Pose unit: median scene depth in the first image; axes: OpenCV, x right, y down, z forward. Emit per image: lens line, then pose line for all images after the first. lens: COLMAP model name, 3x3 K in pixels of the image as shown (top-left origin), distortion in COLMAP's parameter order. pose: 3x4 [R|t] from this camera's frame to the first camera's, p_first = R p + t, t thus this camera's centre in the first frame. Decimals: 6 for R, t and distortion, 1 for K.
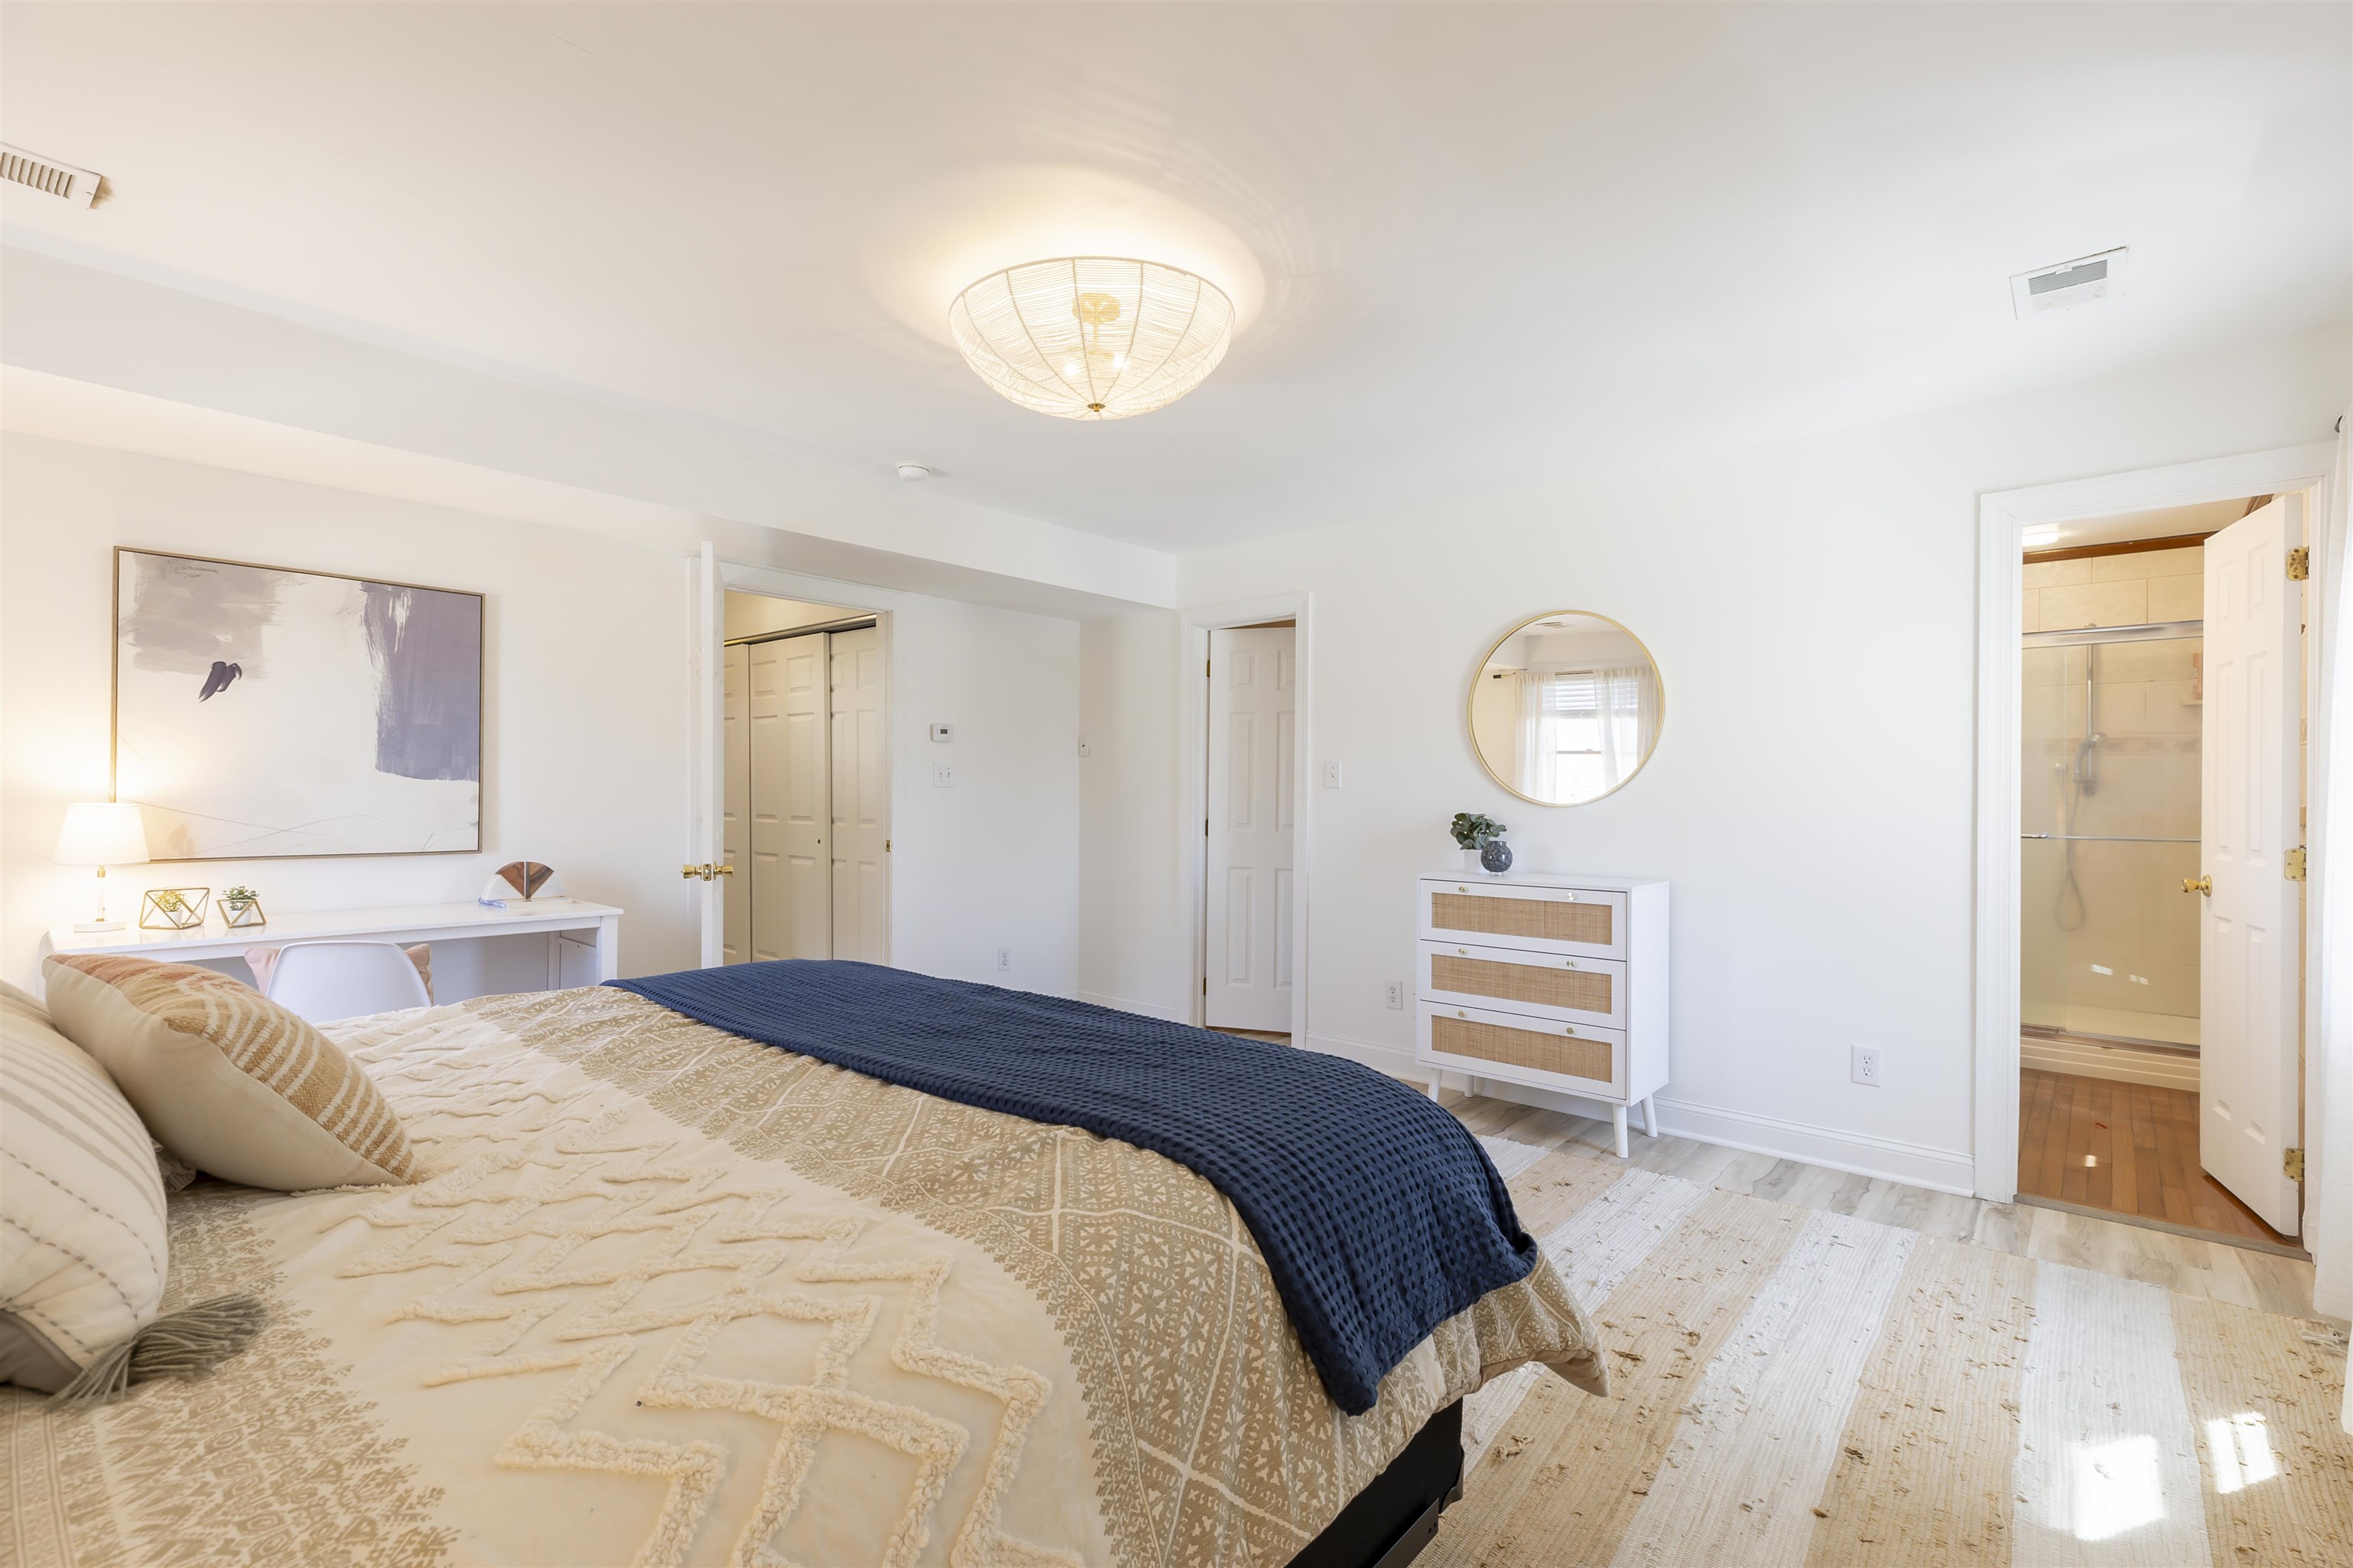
lens RADIAL K [[1062.6, 0, 1188.7], [0, 1062.6, 782.2], [0, 0, 1]] dist [0.000831, 0.001001]
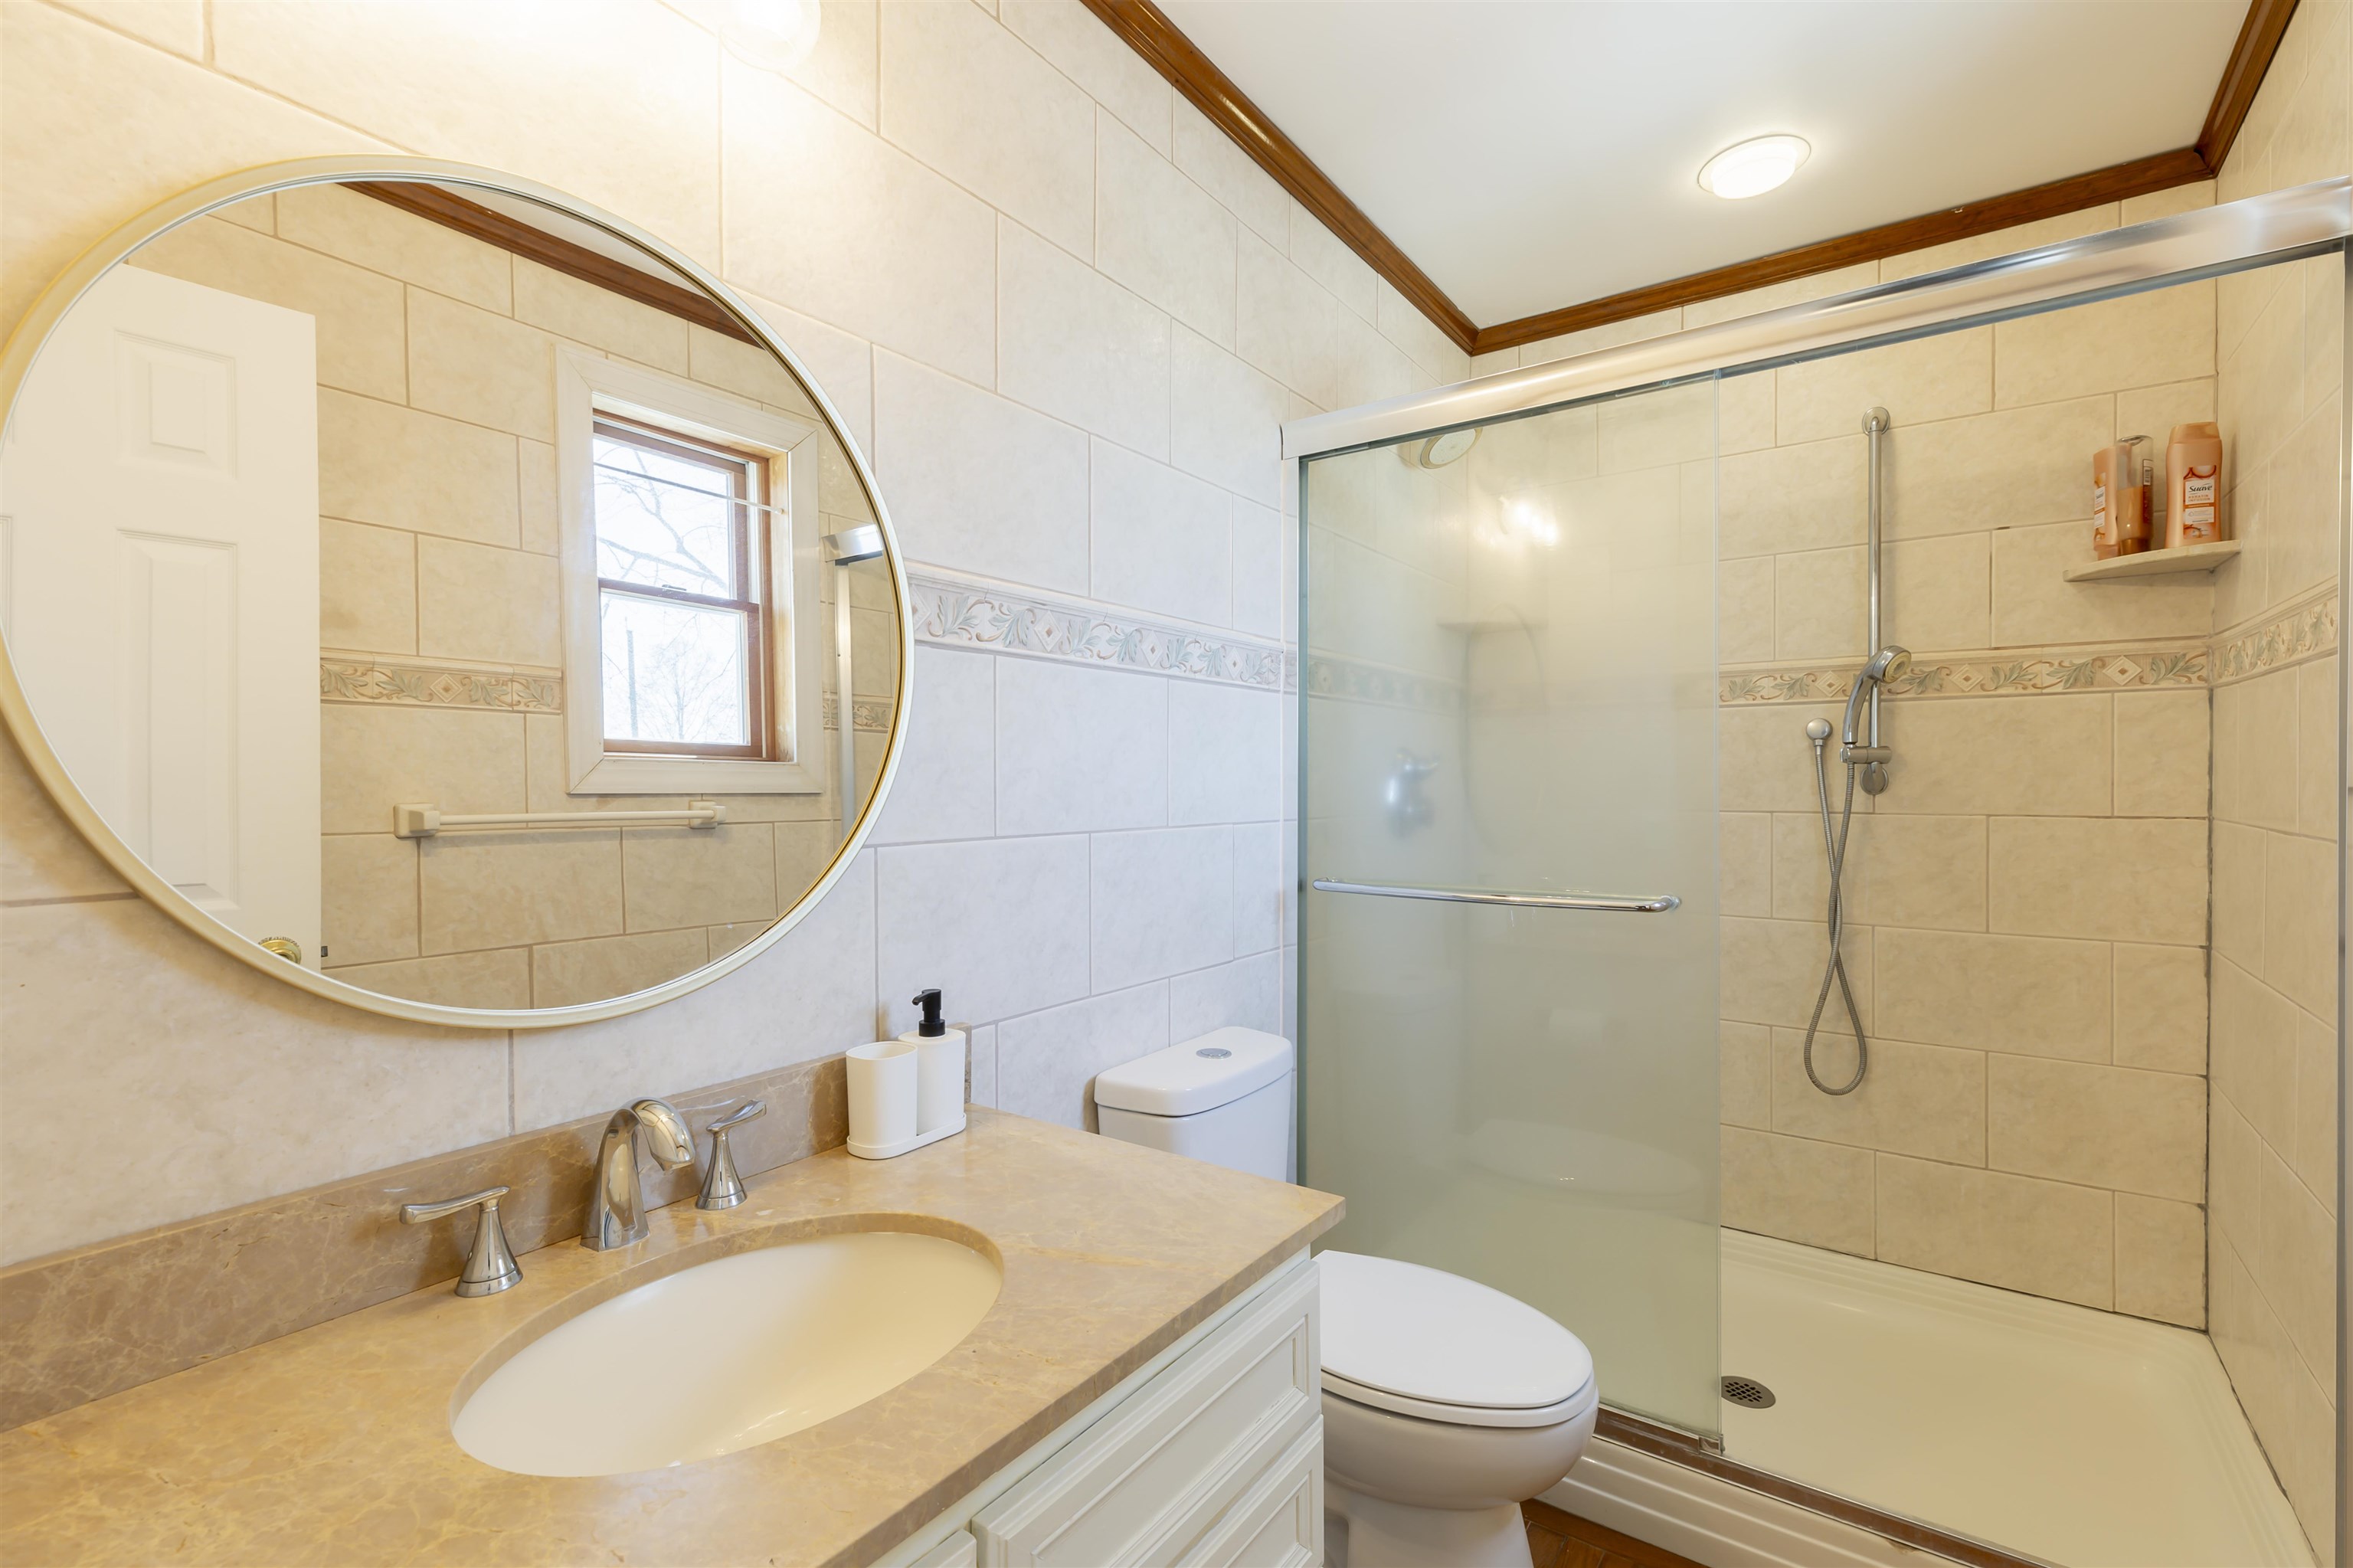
lens RADIAL K [[1062.6, 0, 1169.3], [0, 1062.6, 791.3], [0, 0, 1]] dist [0.000831, 0.001001]
pose [[0.994624, -0.007541, 0.103277, 0.503297], [0.006744, 0.999945, 0.008067, 0.006879], [-0.103332, -0.007327, 0.994620, 0.583113]]
